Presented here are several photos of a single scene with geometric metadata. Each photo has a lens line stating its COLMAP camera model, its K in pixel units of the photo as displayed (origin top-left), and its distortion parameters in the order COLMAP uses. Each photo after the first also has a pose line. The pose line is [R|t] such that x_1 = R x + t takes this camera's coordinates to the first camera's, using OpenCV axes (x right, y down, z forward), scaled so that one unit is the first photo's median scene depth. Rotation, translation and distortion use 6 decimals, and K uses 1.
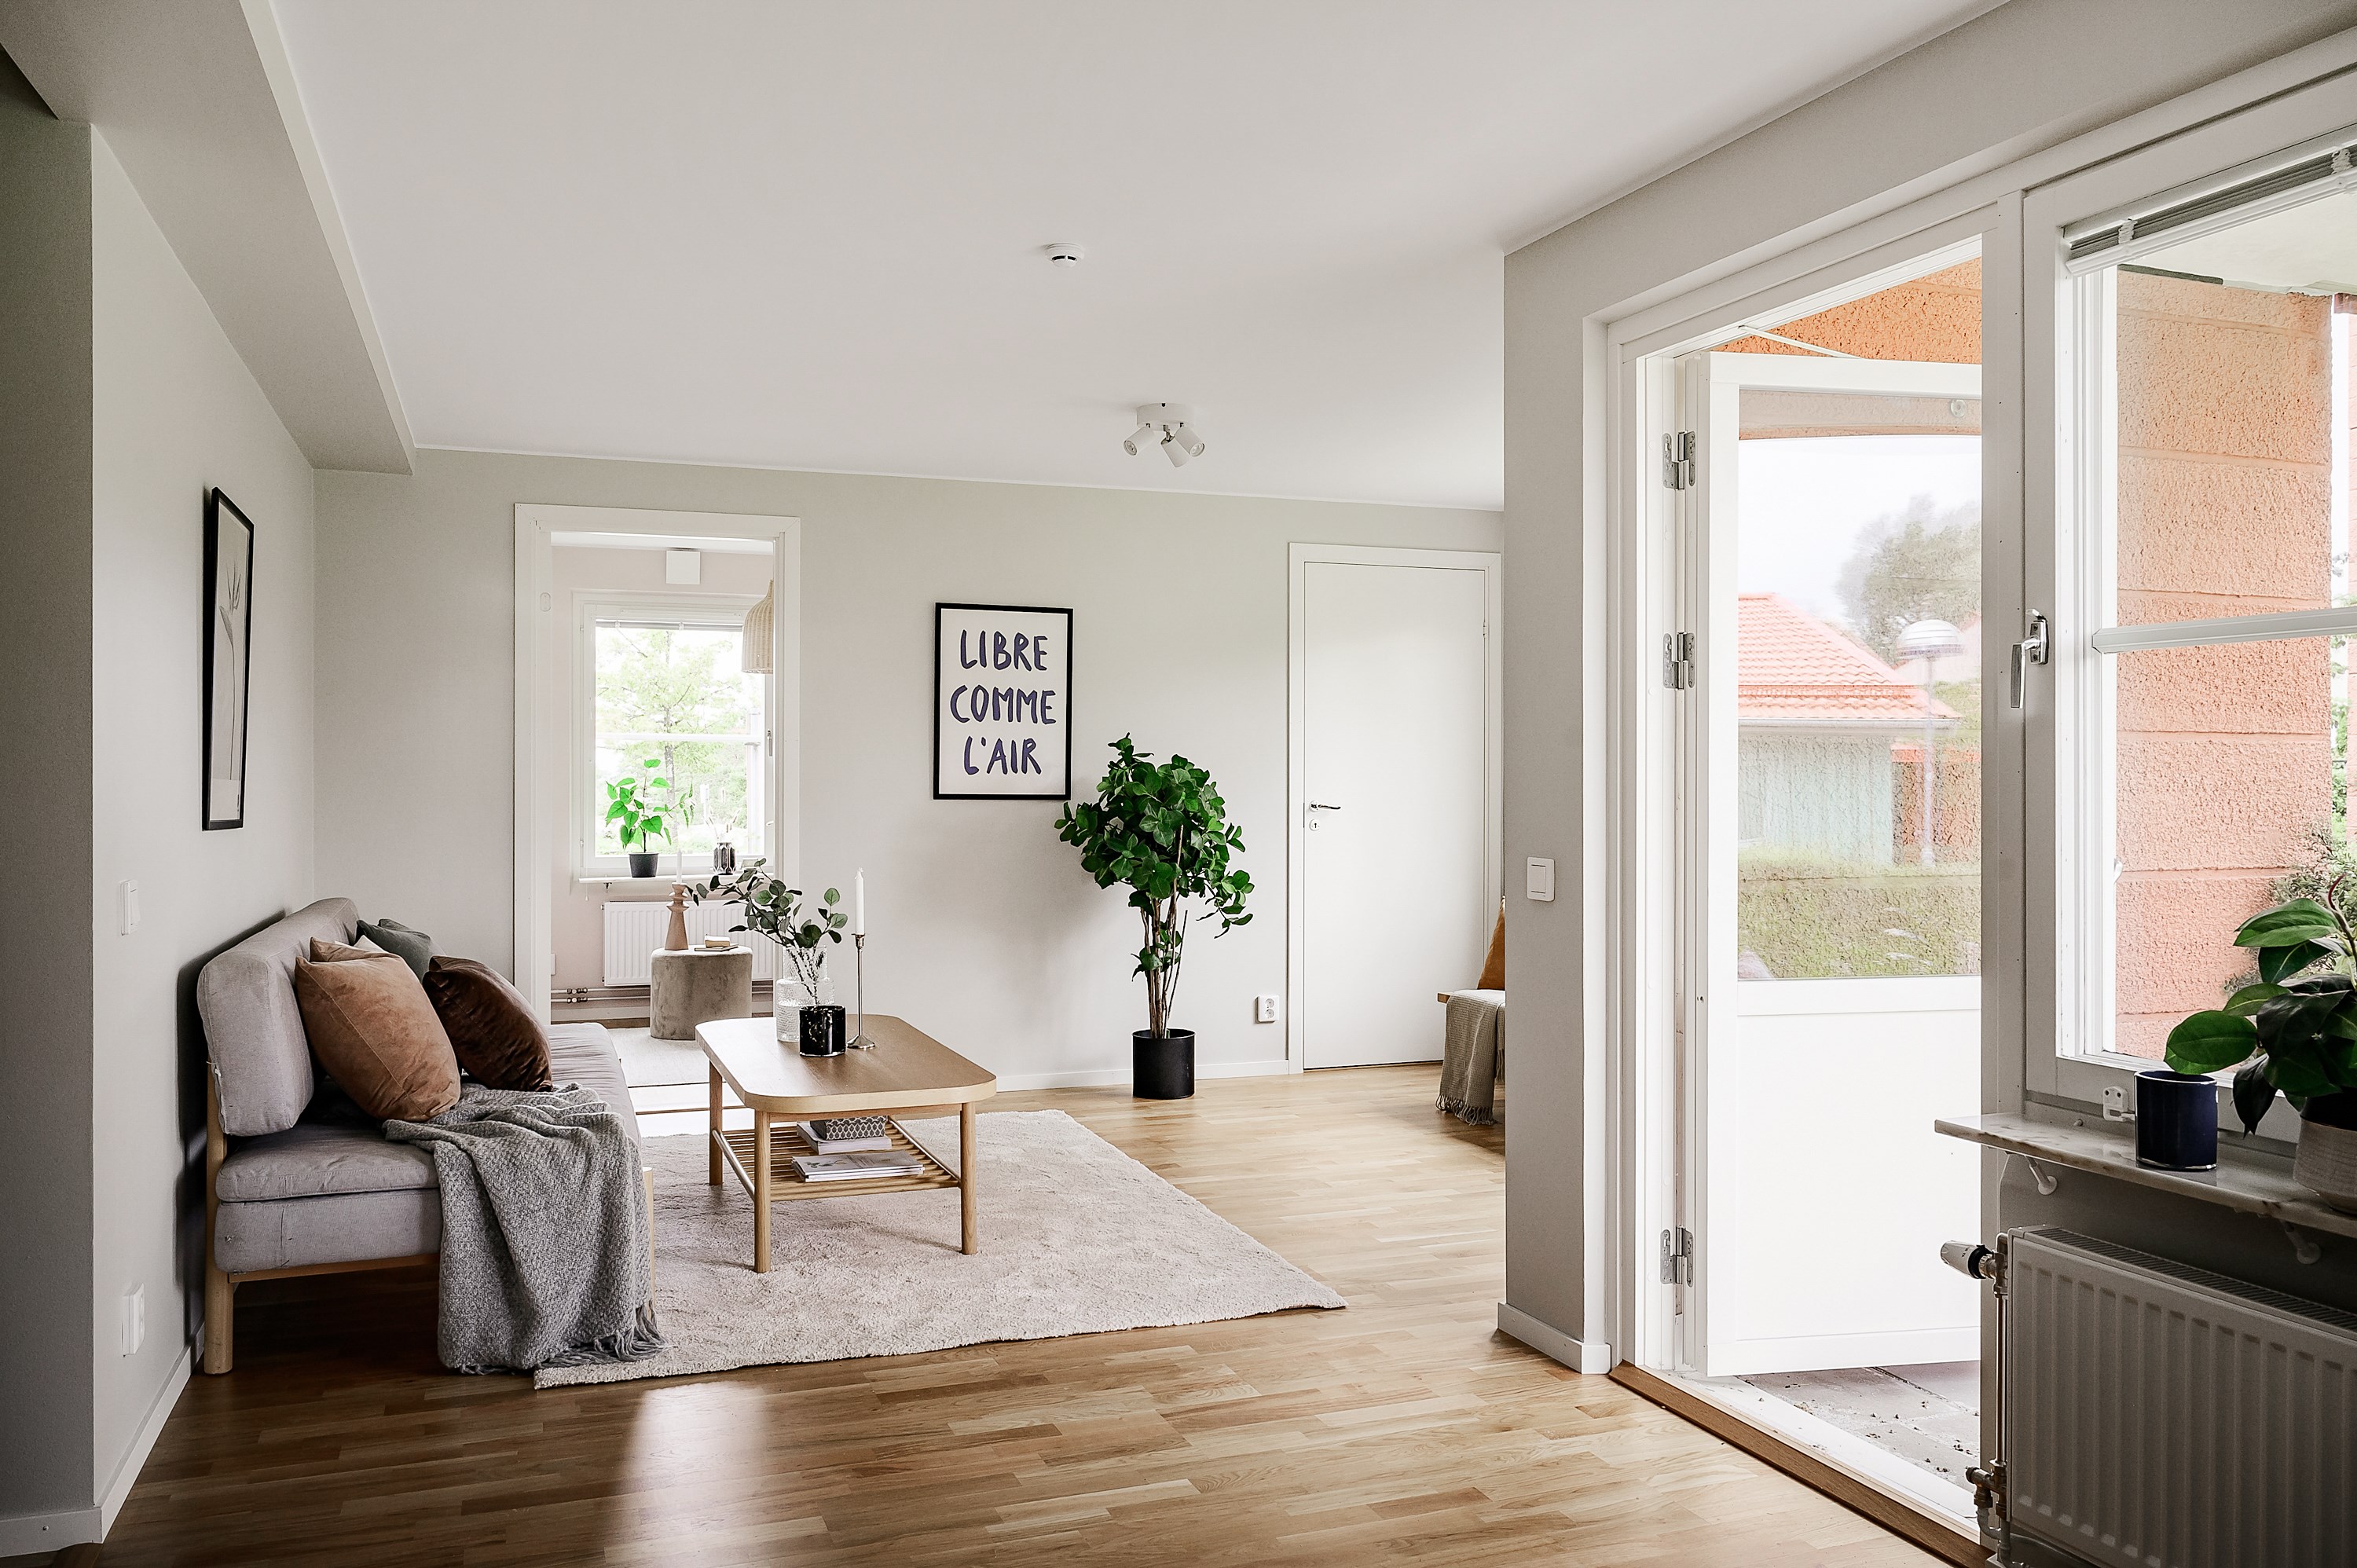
lens RADIAL K [[1821.8, 0, 1183.3], [0, 1821.8, 788.3], [0, 0, 1]] dist [-0.010172, -0.001567]
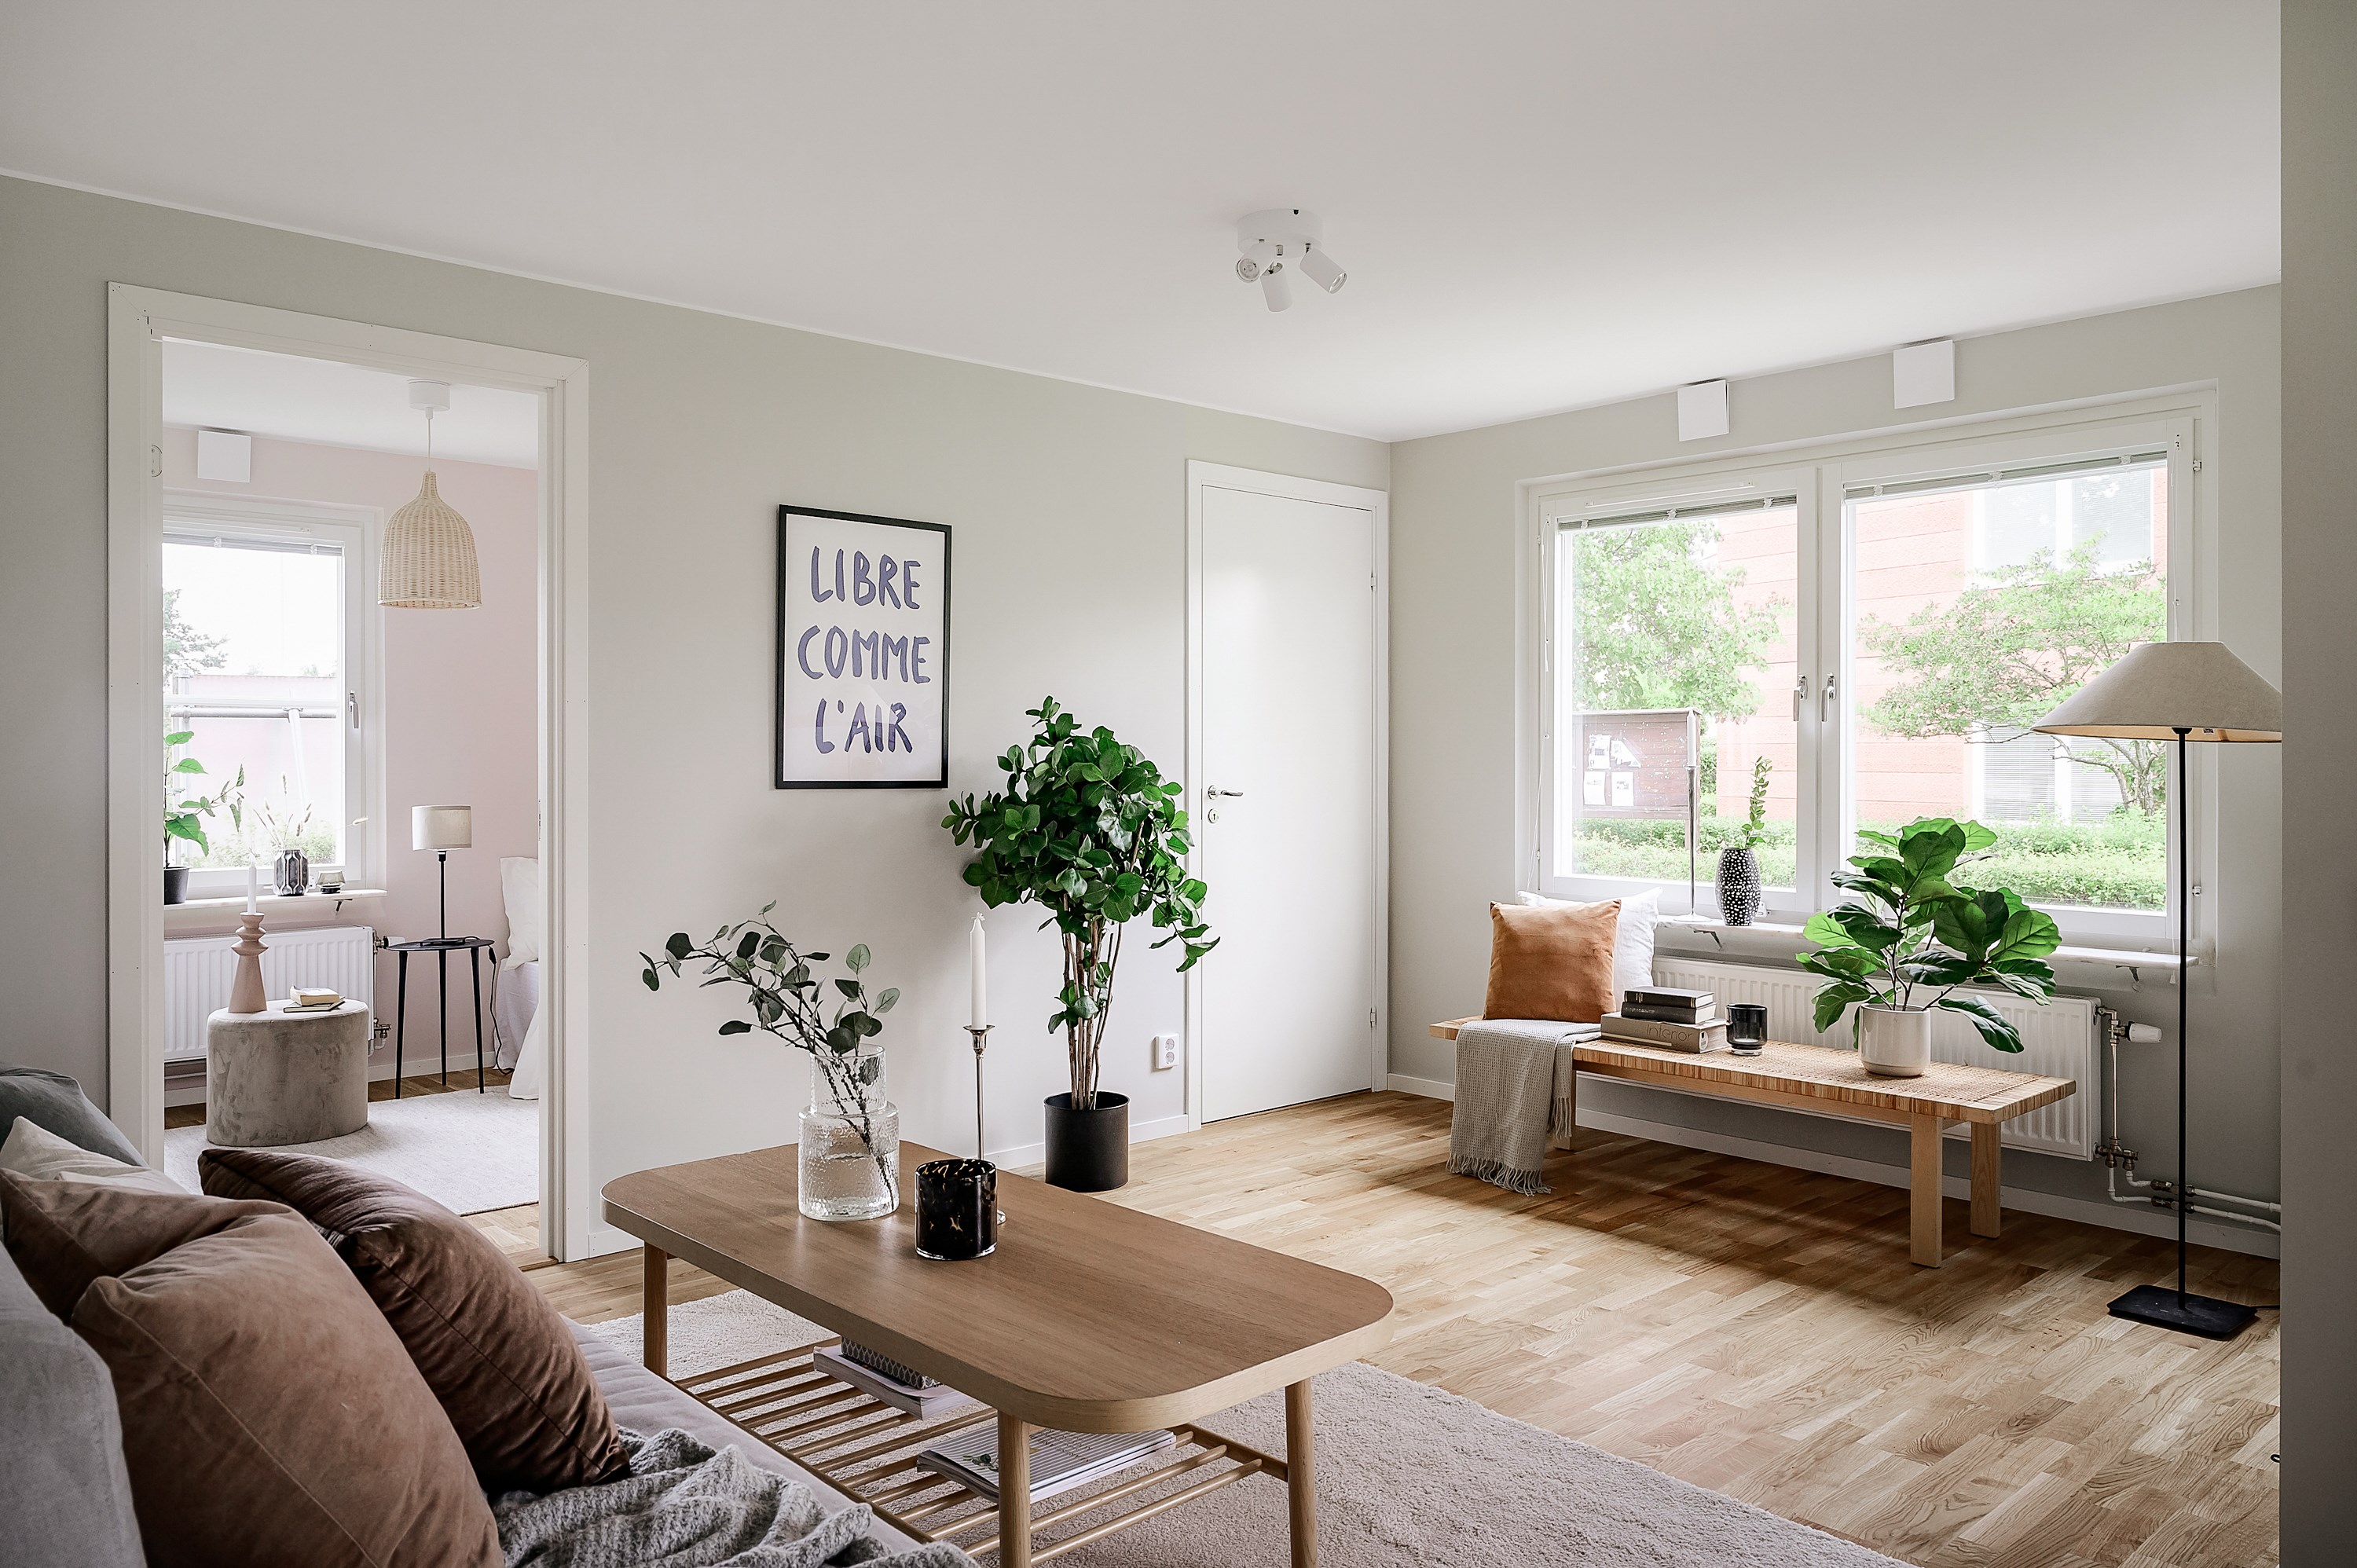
lens RADIAL K [[1666.3, 0, 1171.9], [0, 1666.3, 768.5], [0, 0, 1]] dist [-0.001831, -0.000110]
pose [[0.925317, -0.004626, 0.379167, -0.235123], [0.004028, 0.999989, 0.002369, -0.002659], [-0.379173, -0.000665, 0.925325, 0.353642]]
